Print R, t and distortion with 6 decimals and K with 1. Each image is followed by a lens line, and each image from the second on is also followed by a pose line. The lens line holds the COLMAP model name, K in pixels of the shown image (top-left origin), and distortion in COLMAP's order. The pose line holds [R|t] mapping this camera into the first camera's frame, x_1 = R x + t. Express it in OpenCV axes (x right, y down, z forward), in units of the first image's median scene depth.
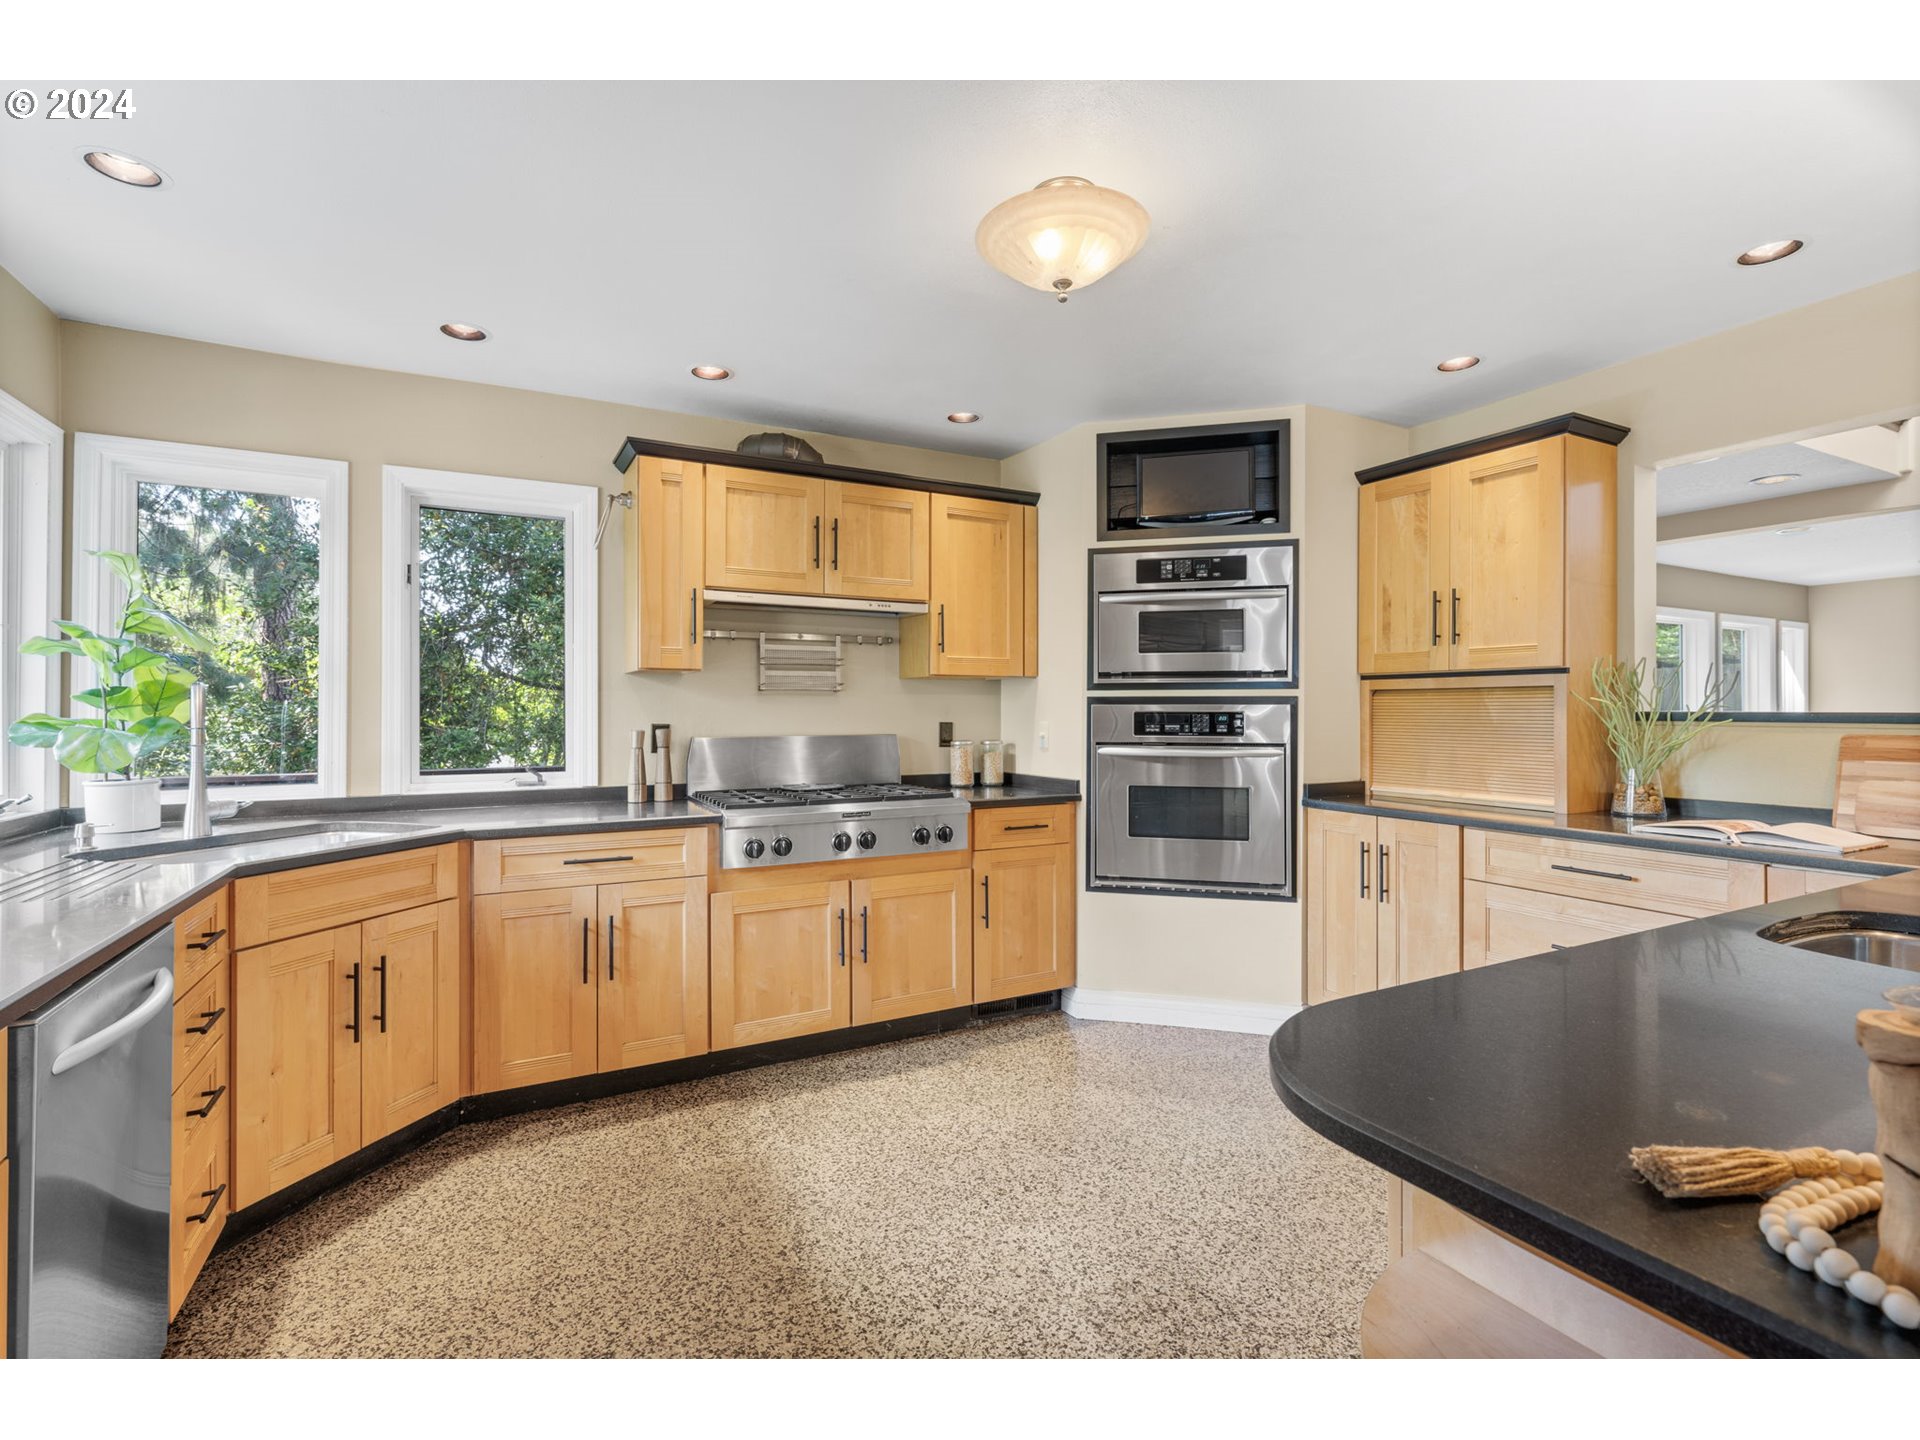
lens RADIAL K [[868.1, 0, 958.9], [0, 868.1, 703.7], [0, 0, 1]] dist [0.001812, 0.000515]
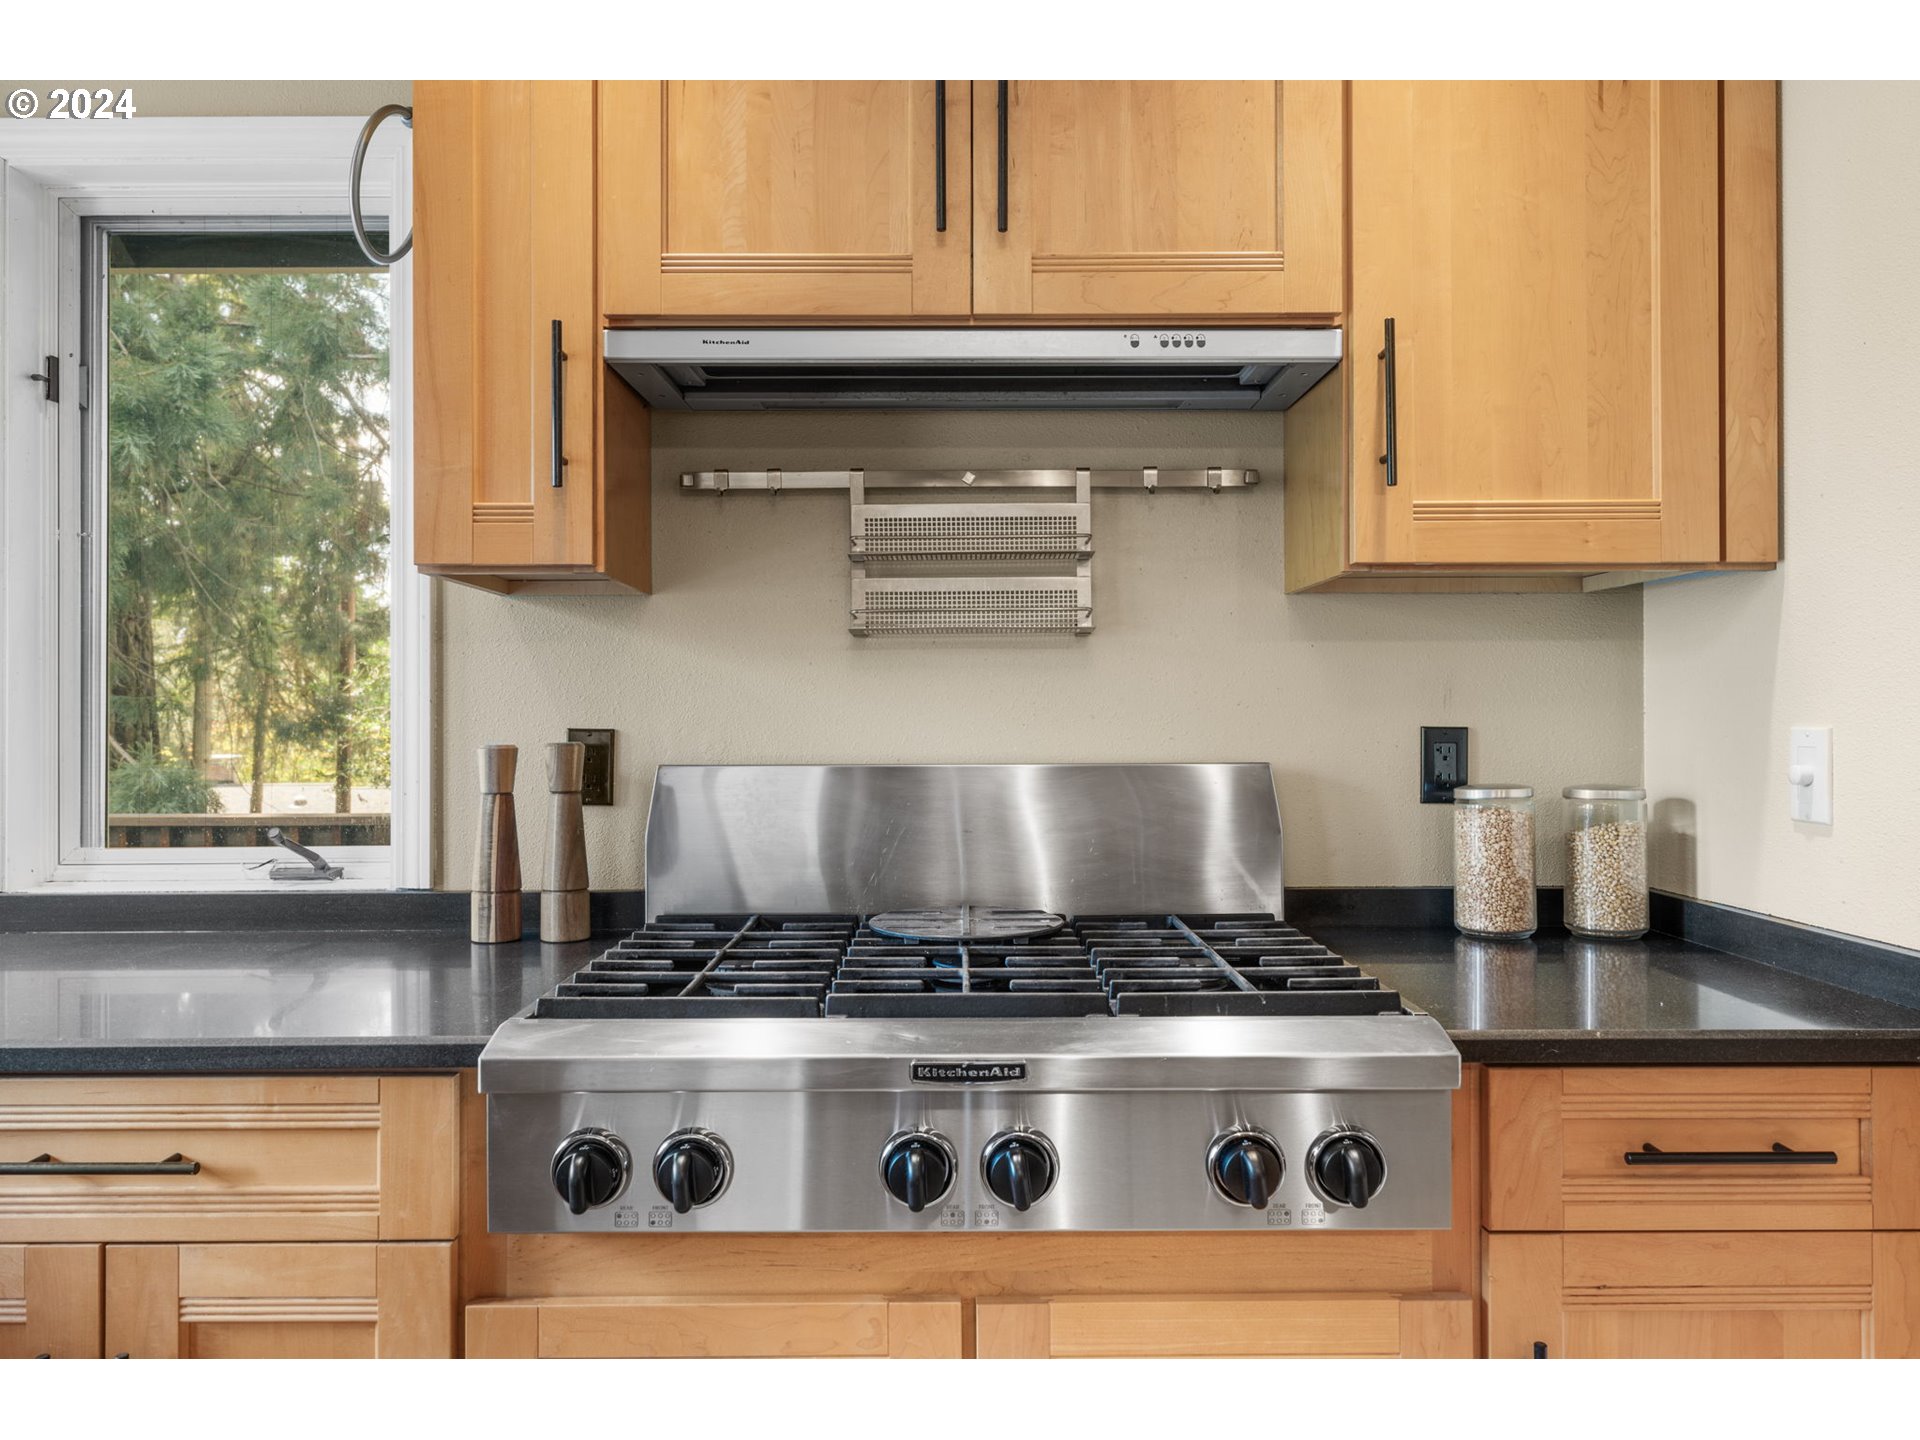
lens RADIAL K [[1247.5, 0, 959.1], [0, 1247.5, 704.6], [0, 0, 1]] dist [-0.001403, -0.000263]
pose [[0.880933, -0.003047, -0.473232, 0.050048], [0.005506, 0.999978, 0.003811, 0.011379], [0.473210, -0.005963, 0.880930, 0.555799]]
